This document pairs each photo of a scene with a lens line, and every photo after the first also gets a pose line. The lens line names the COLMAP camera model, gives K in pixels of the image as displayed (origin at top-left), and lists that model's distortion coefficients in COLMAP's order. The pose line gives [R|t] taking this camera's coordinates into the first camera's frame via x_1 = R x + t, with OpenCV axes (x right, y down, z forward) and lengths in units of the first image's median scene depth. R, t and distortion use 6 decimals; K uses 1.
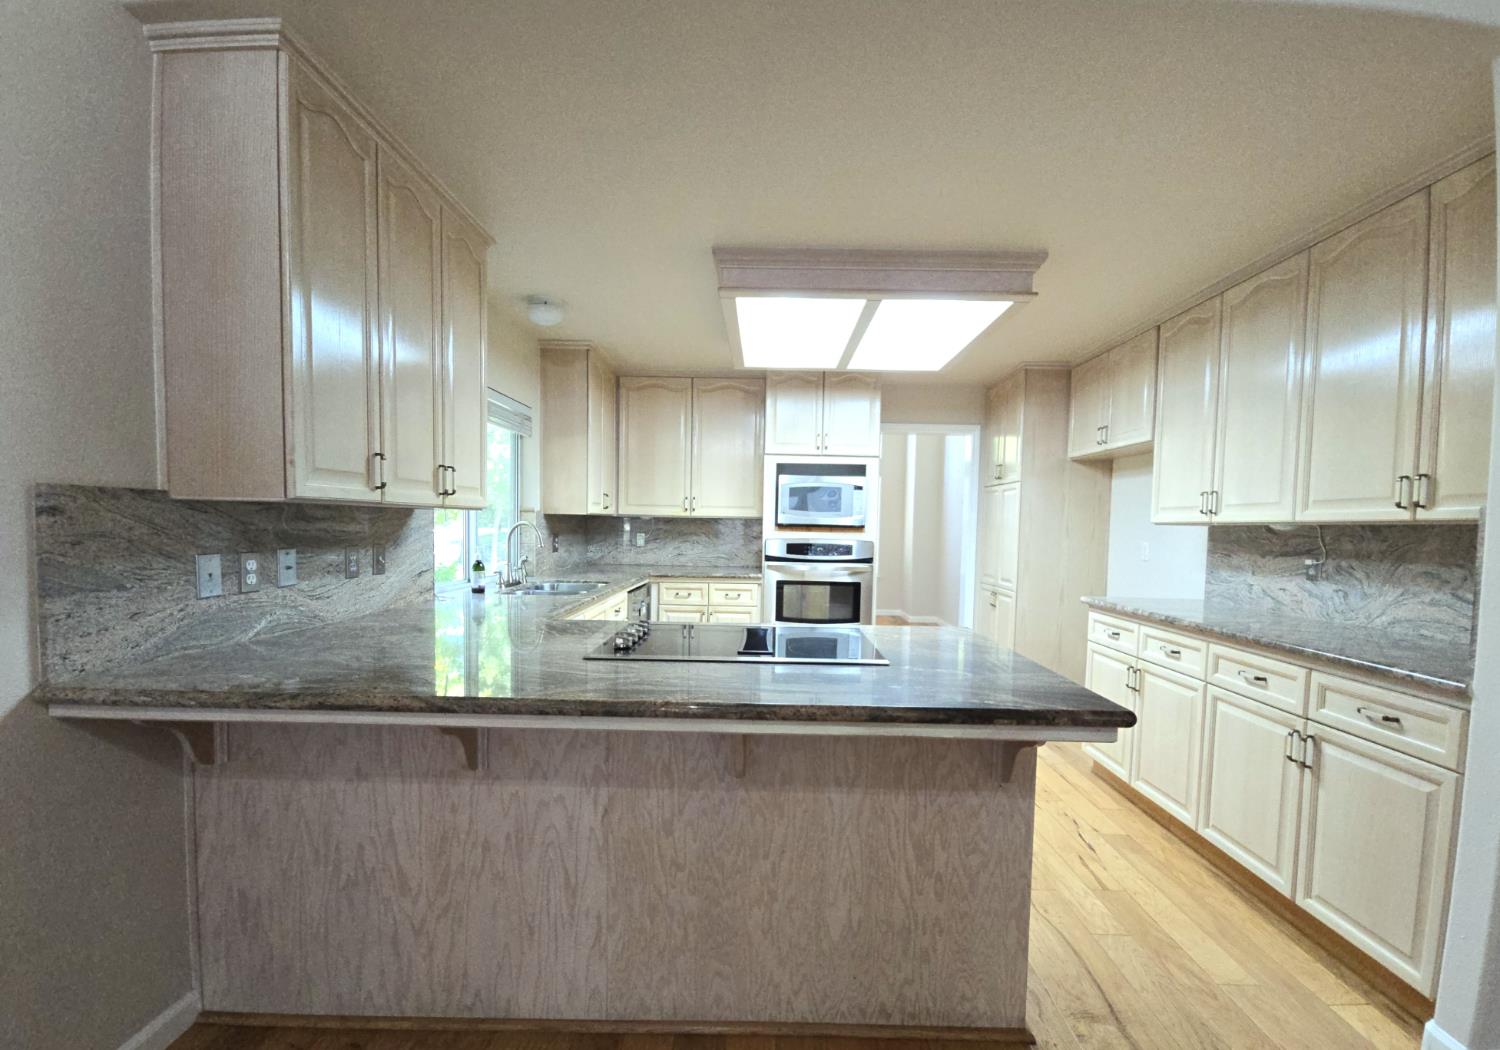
lens RADIAL K [[633.9, 0, 750.4], [0, 633.9, 559.8], [0, 0, 1]] dist [-0.001460, -0.001396]
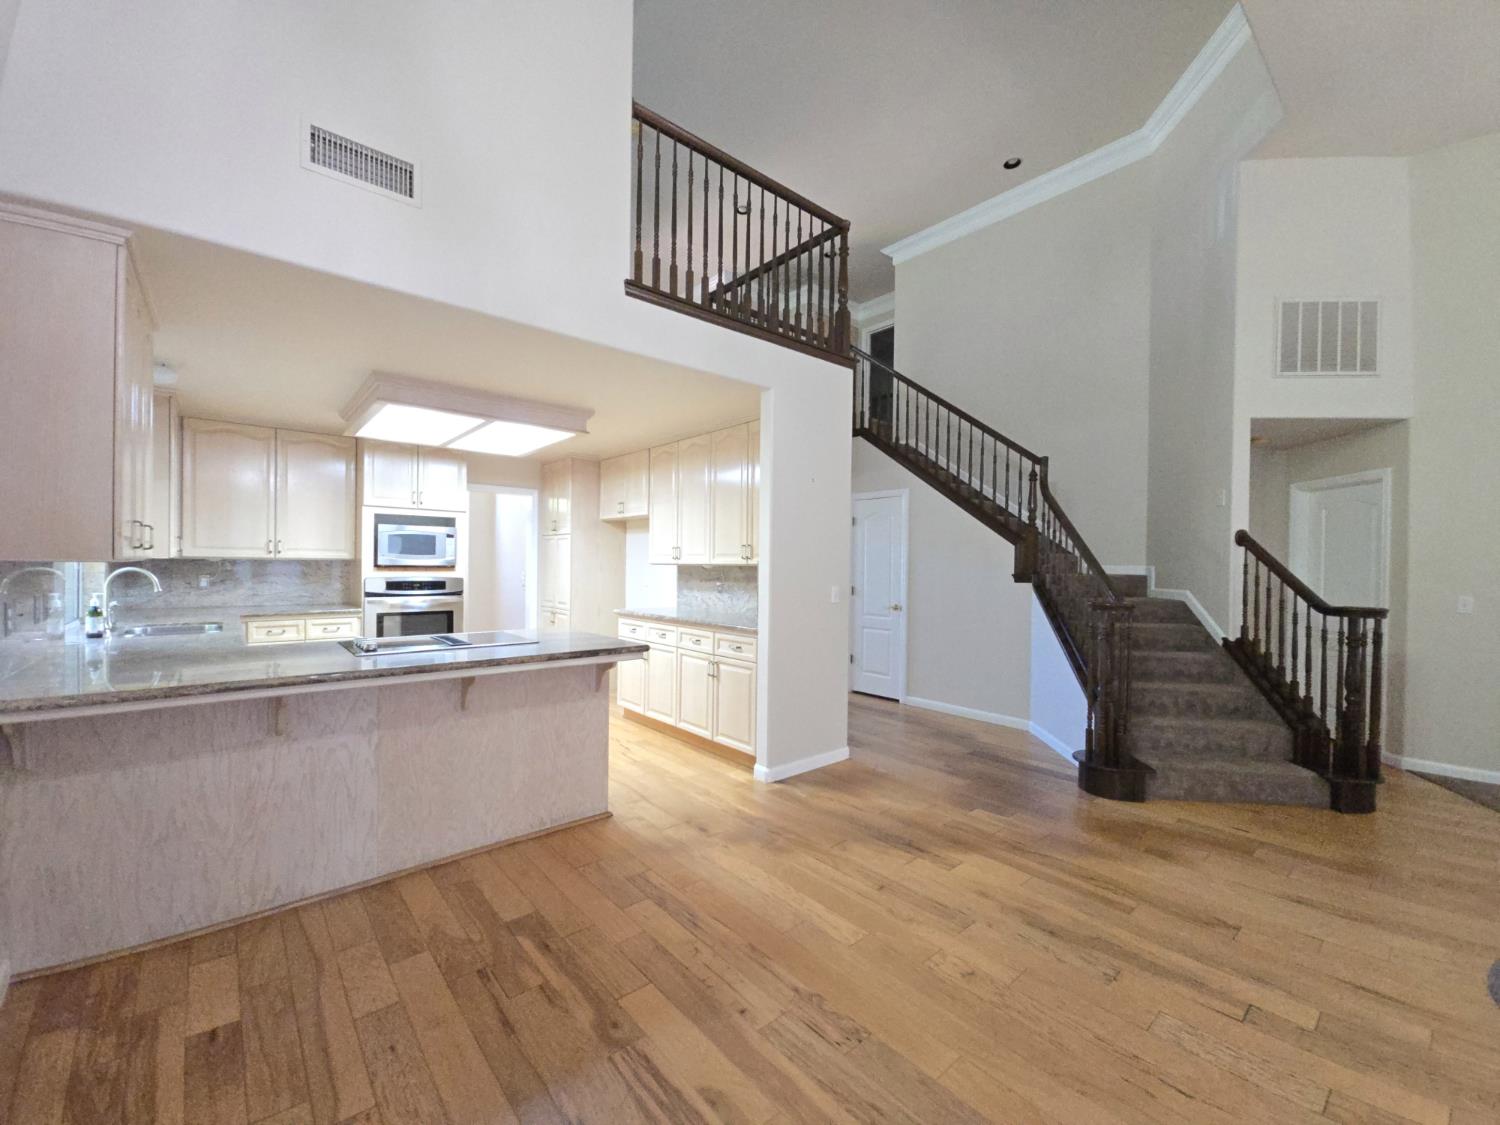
lens RADIAL K [[608.9, 0, 751.3], [0, 608.9, 566.1], [0, 0, 1]] dist [0.001423, 0.000156]
pose [[0.742447, -0.010788, 0.669818, -0.335758], [0.037916, 0.998944, -0.025938, 0.001909], [-0.668831, 0.044655, 0.742072, -0.512336]]
